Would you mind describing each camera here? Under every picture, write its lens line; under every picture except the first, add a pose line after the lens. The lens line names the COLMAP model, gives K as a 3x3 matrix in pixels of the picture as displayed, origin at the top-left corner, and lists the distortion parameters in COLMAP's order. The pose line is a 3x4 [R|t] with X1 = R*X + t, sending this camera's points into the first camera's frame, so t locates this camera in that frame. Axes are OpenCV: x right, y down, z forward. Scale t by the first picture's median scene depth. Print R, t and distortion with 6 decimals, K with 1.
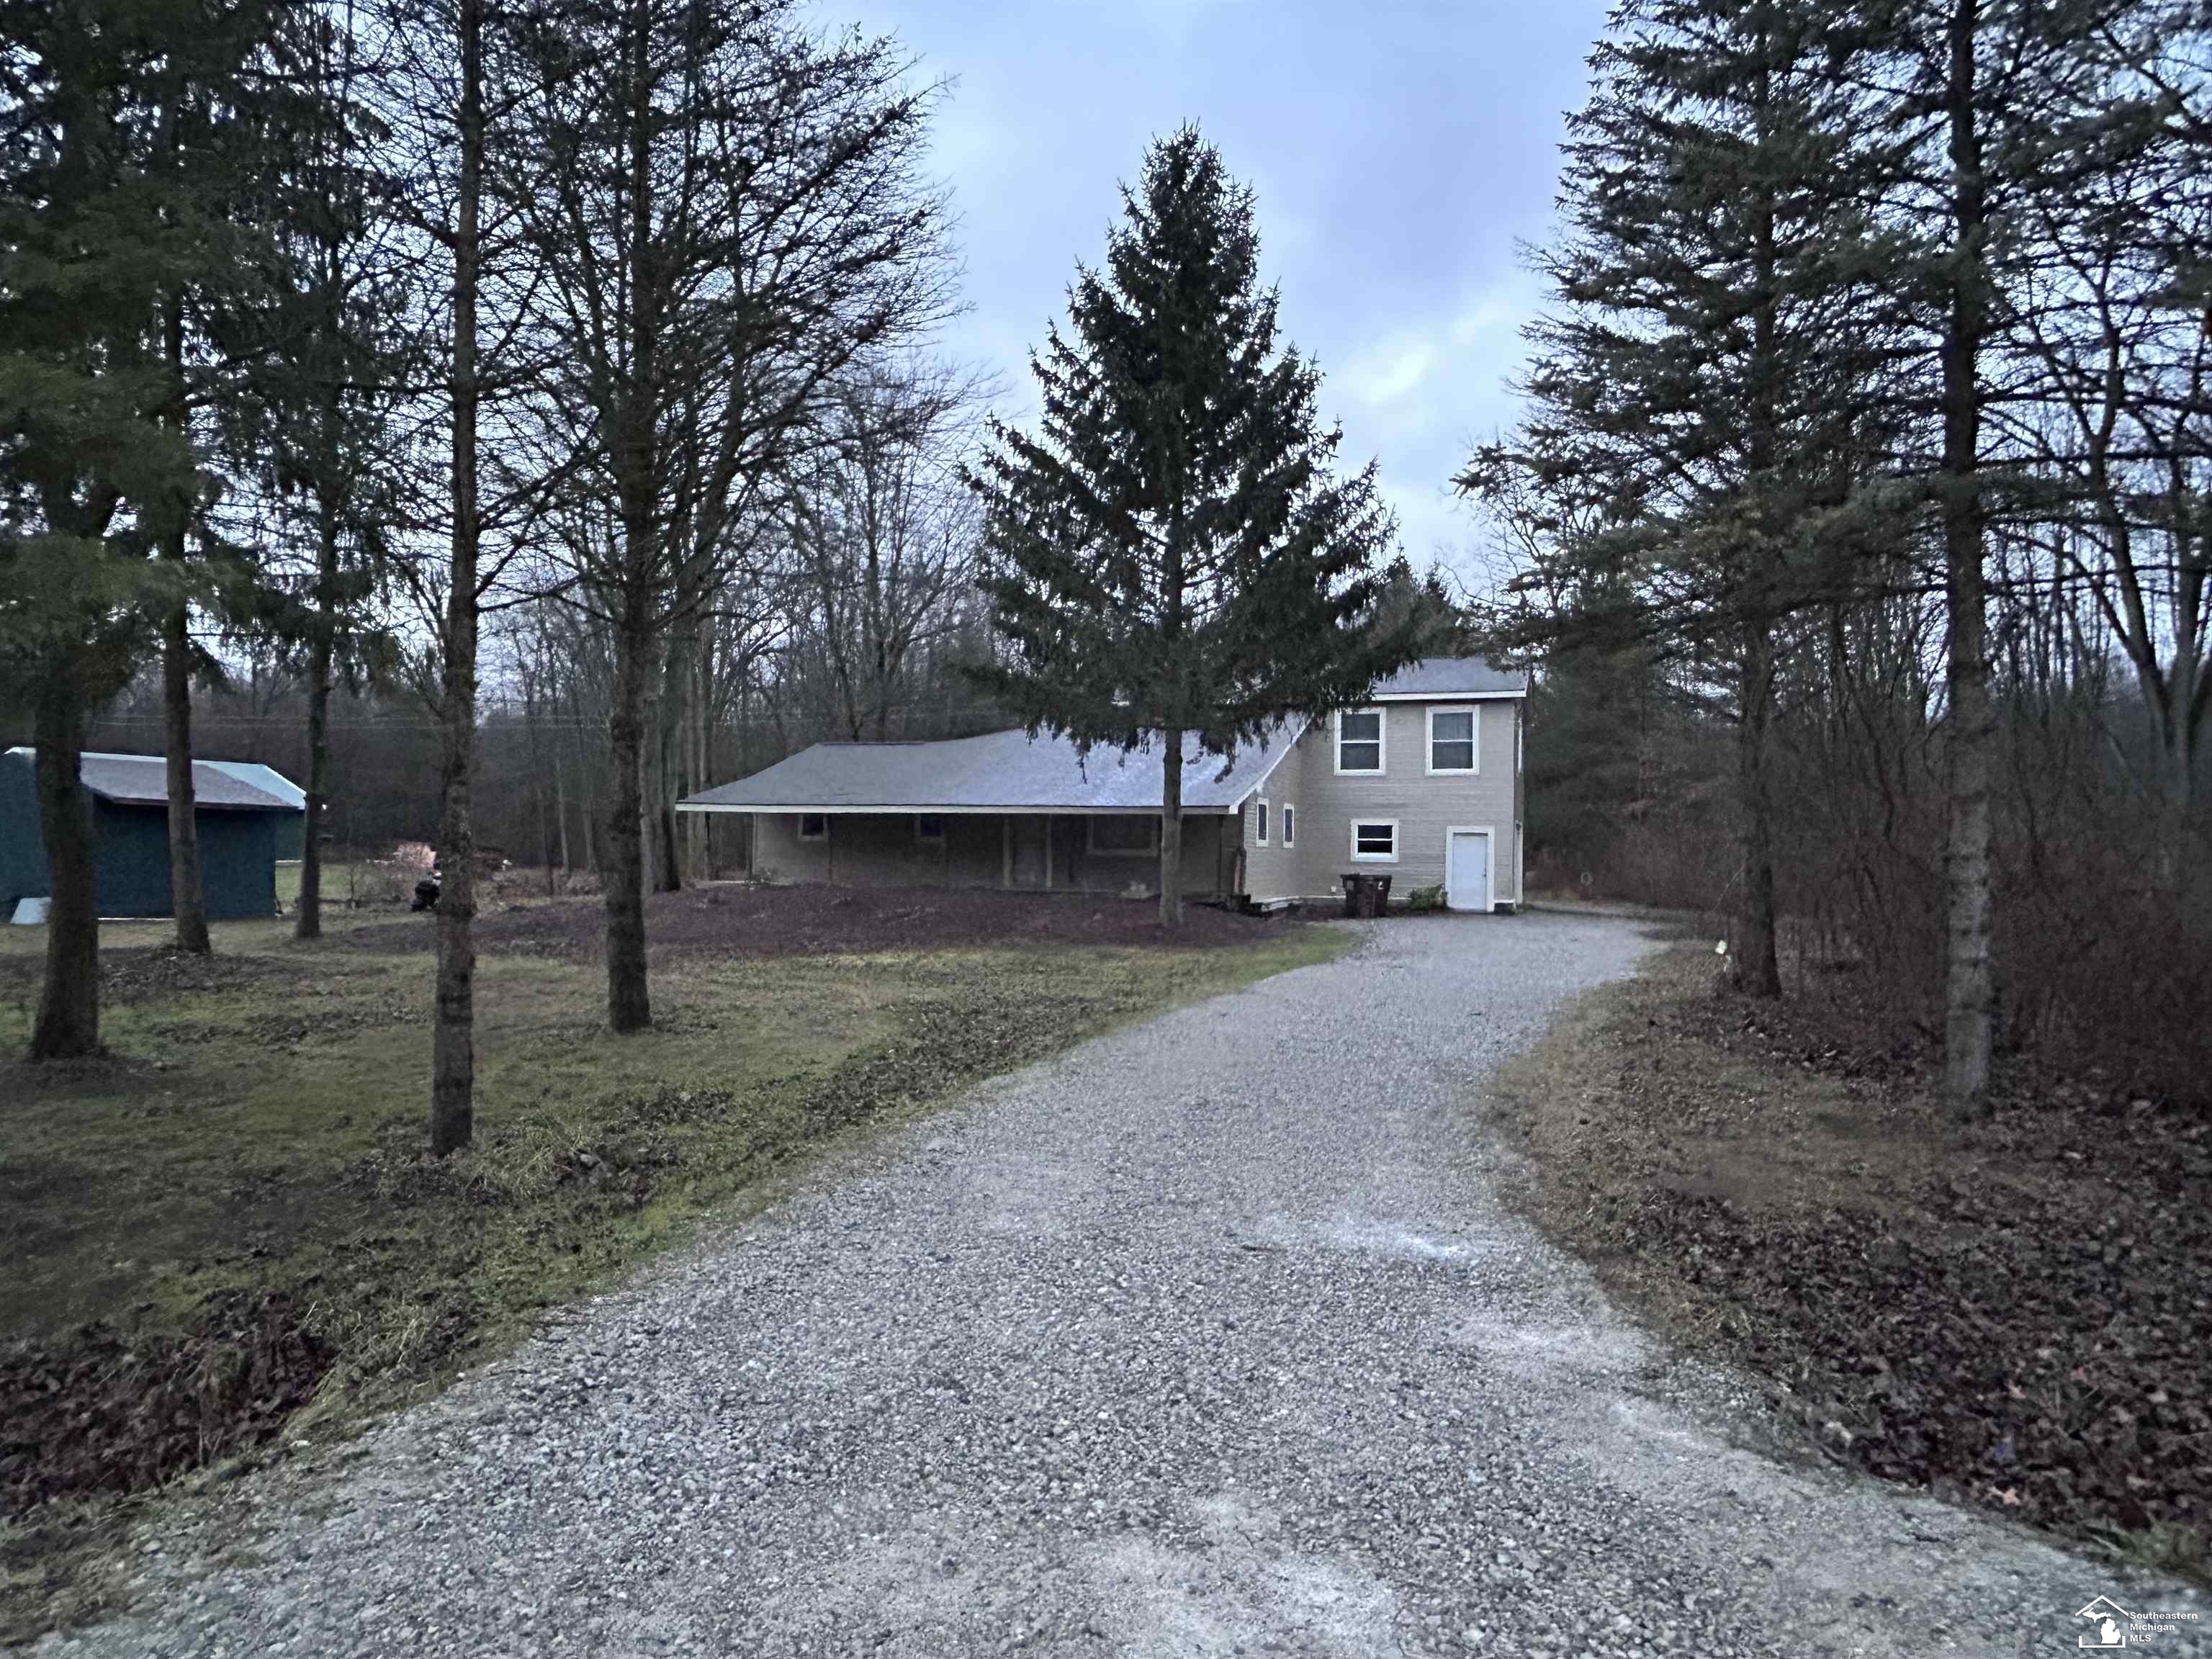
lens RADIAL K [[1414.1, 0, 1111.7], [0, 1414.1, 833.6], [0, 0, 1]] dist [-0.000120, -0.000007]
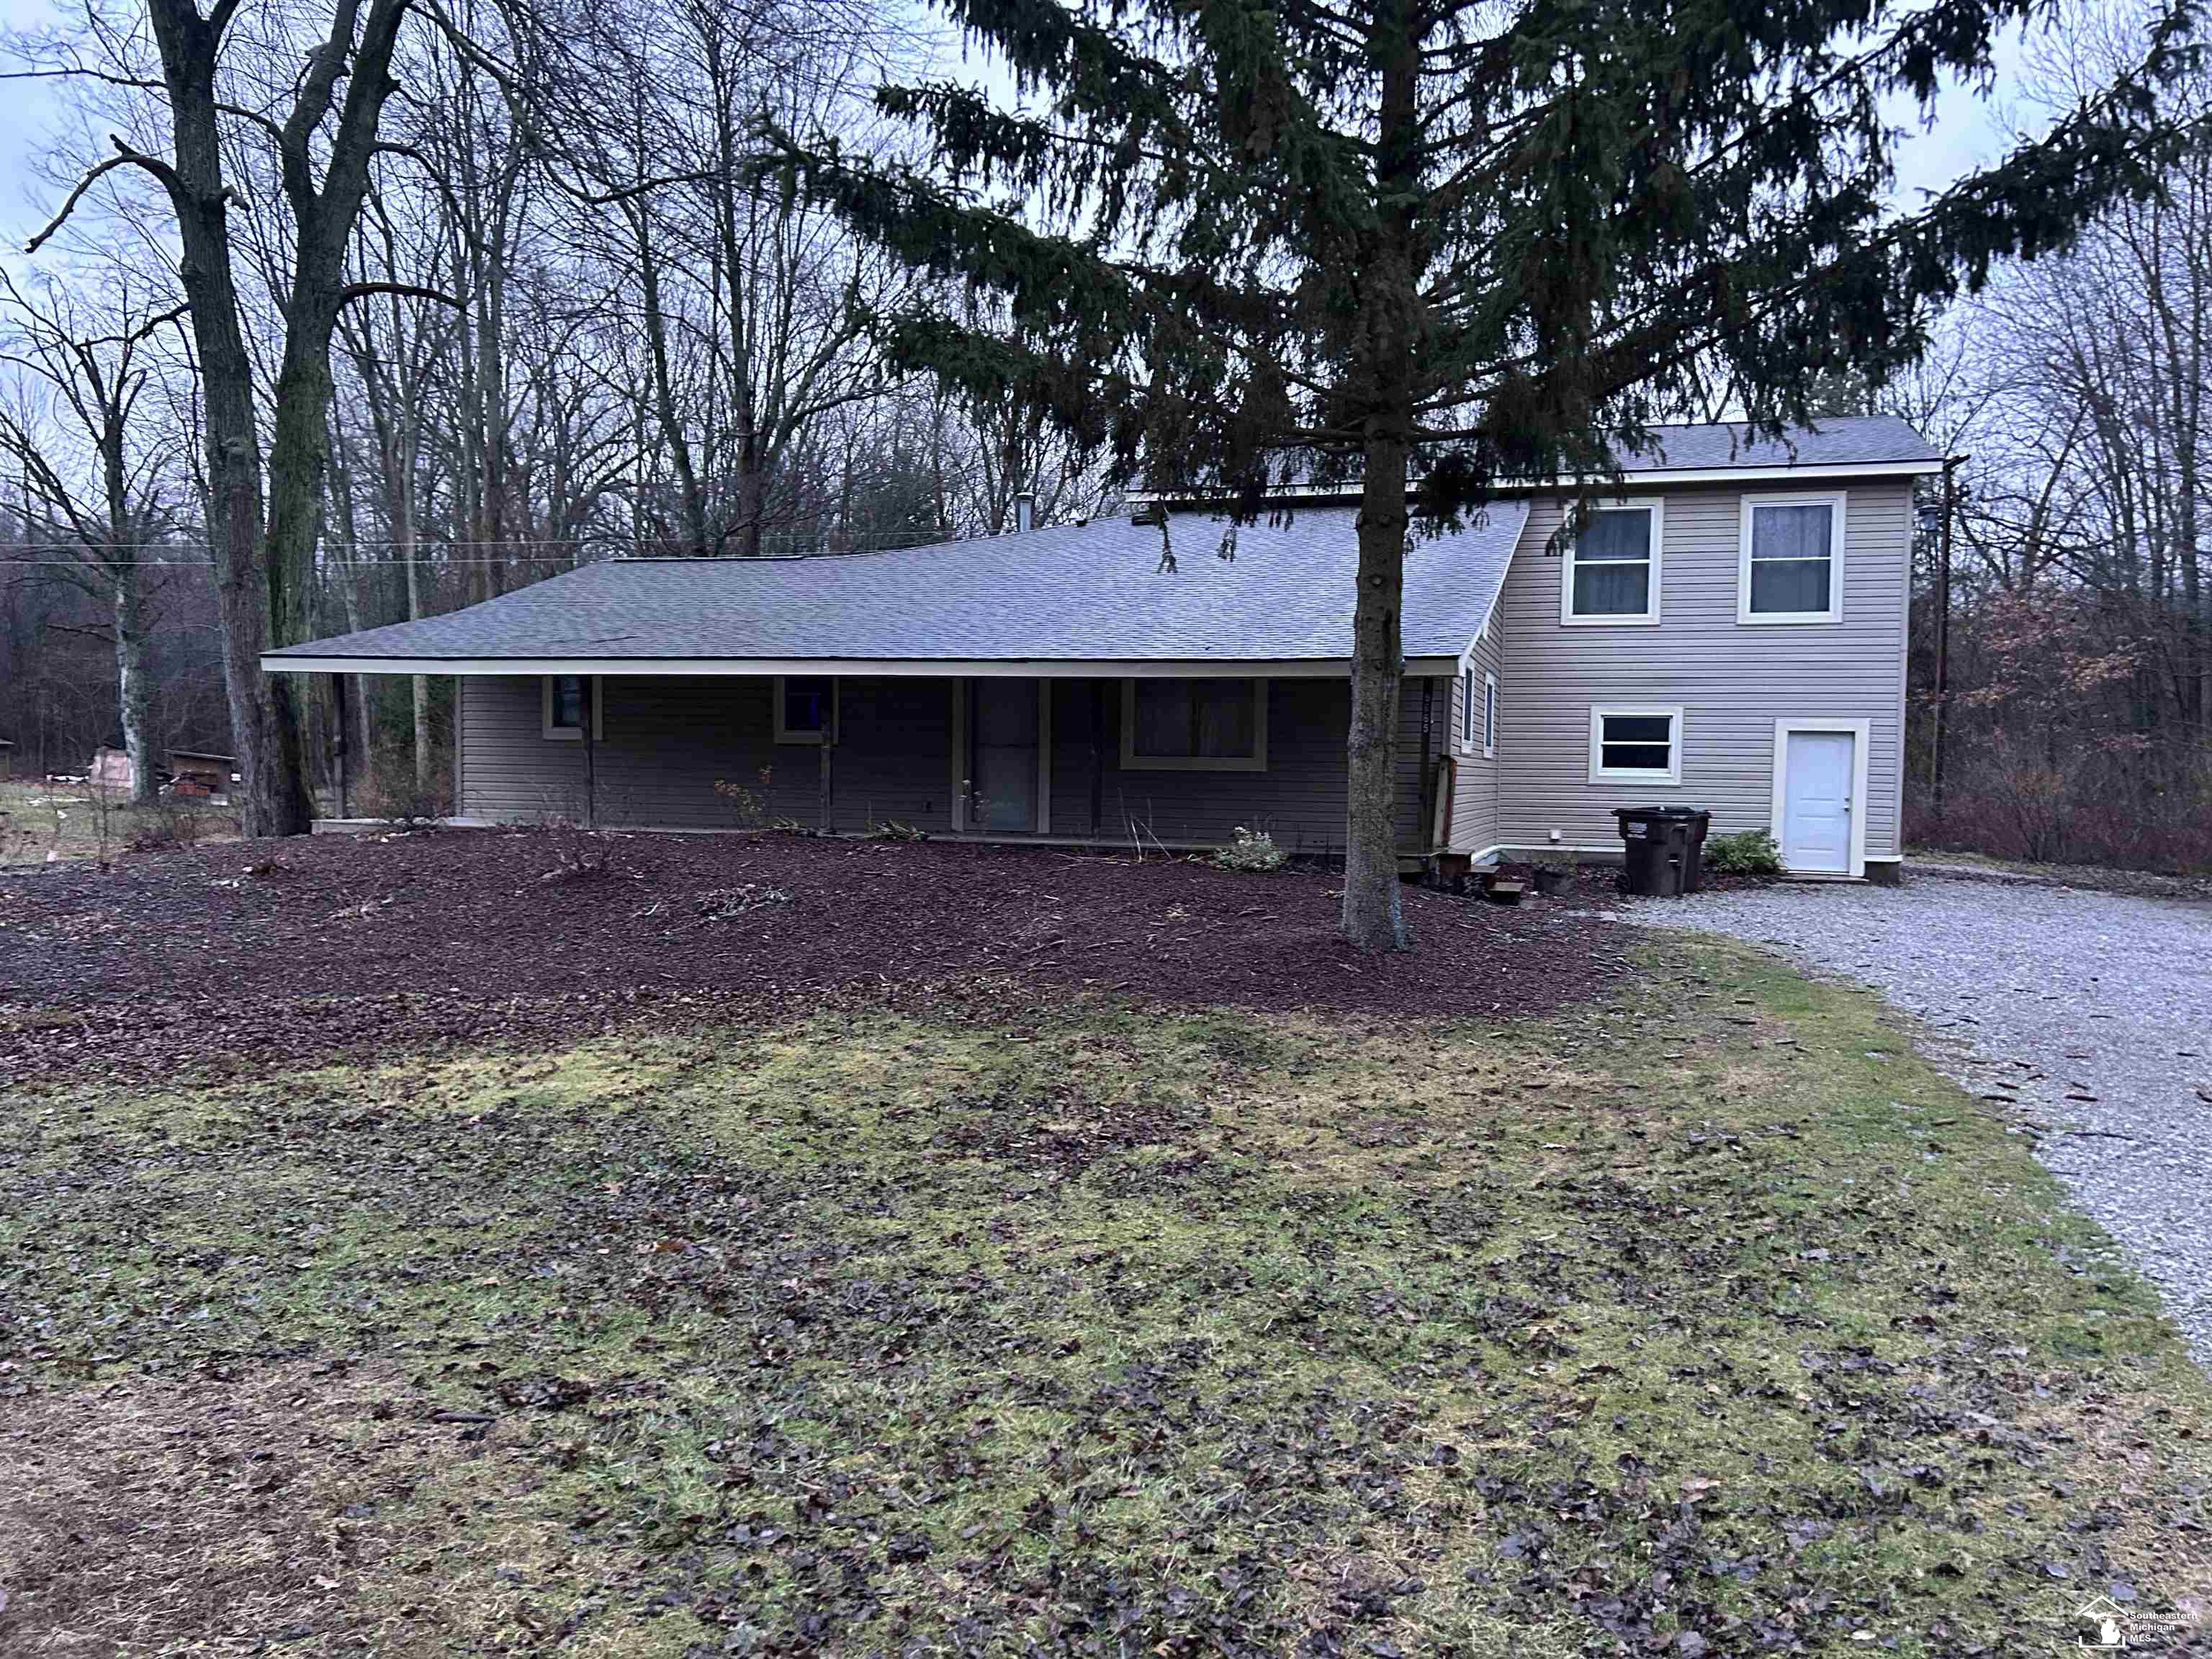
lens RADIAL K [[1682.5, 0, 1100.0], [0, 1682.5, 830.4], [0, 0, 1]] dist [0.002173, 0.000458]
pose [[0.999616, 0.003381, 0.027507, -0.038361], [-0.004818, 0.998618, 0.052341, 0.005036], [-0.027292, -0.052454, 0.998250, 0.367615]]
